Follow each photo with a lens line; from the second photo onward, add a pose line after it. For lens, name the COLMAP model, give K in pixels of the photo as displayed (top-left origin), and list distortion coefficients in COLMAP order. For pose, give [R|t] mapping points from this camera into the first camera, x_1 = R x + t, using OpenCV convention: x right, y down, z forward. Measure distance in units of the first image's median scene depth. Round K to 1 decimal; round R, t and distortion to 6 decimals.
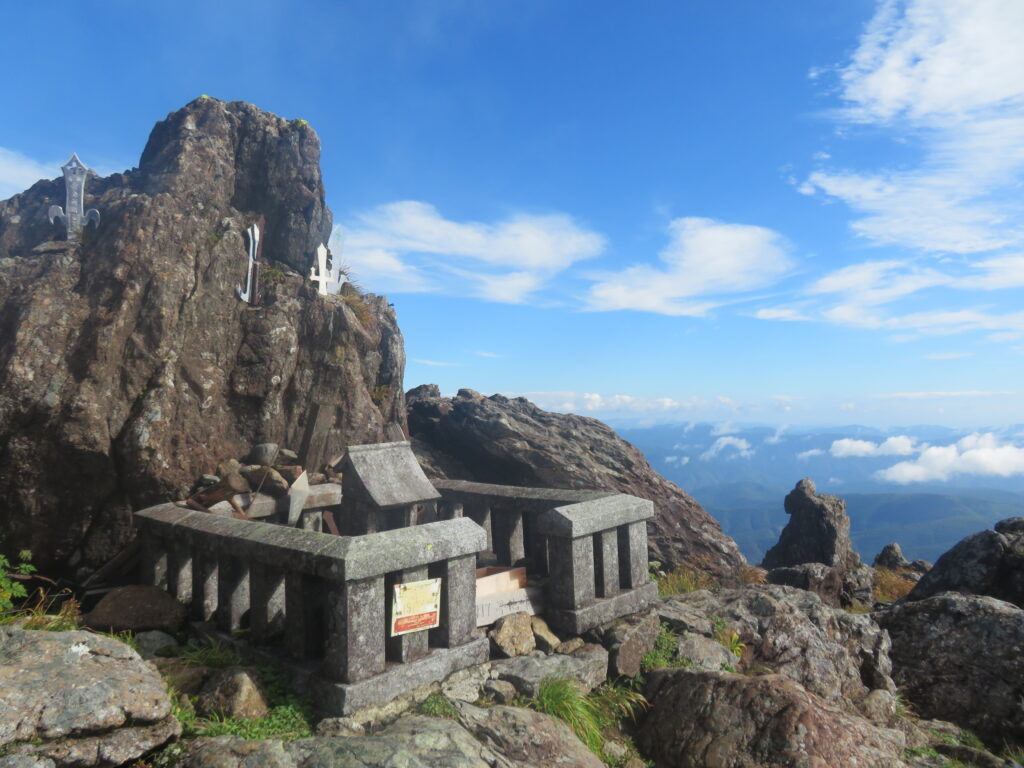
lens RADIAL K [[742.2, 0, 512.8], [0, 742.2, 381.4], [0, 0, 1]] dist [-0.005885, 0.011692]
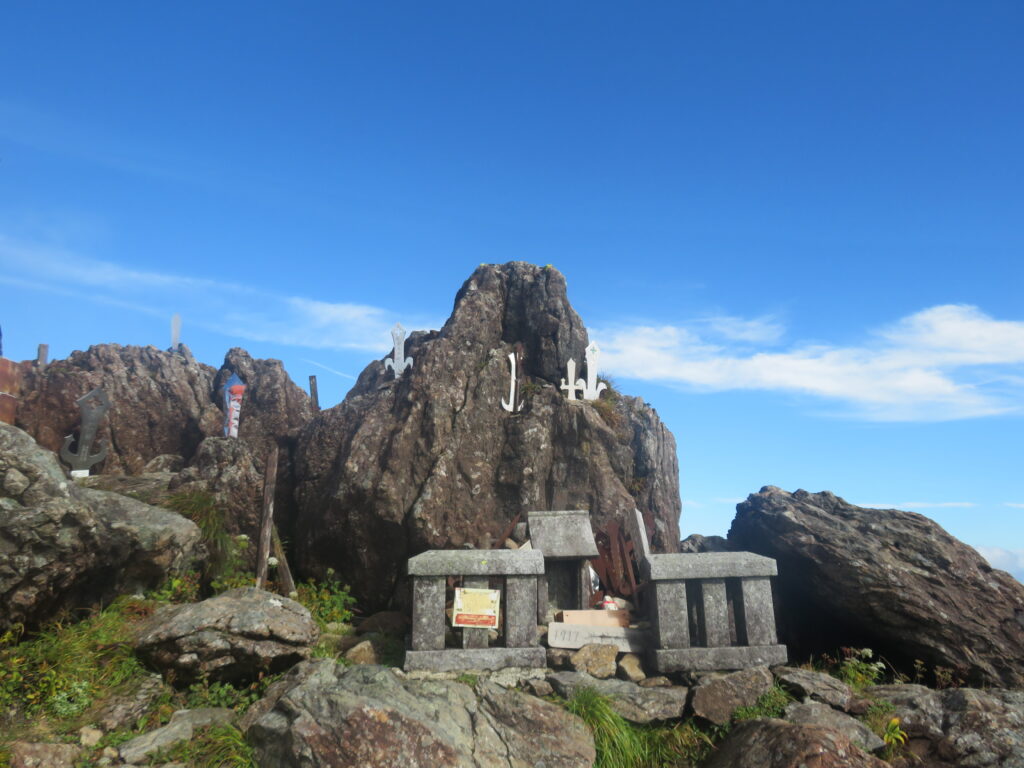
lens RADIAL K [[832.1, 0, 509.8], [0, 832.1, 380.8], [0, 0, 1]] dist [-0.017433, 0.054451]
pose [[0.763064, -0.131875, -0.632726, 0.618286], [0.009840, 0.981220, -0.192643, 0.130909], [0.646248, 0.140773, 0.750031, -0.088373]]
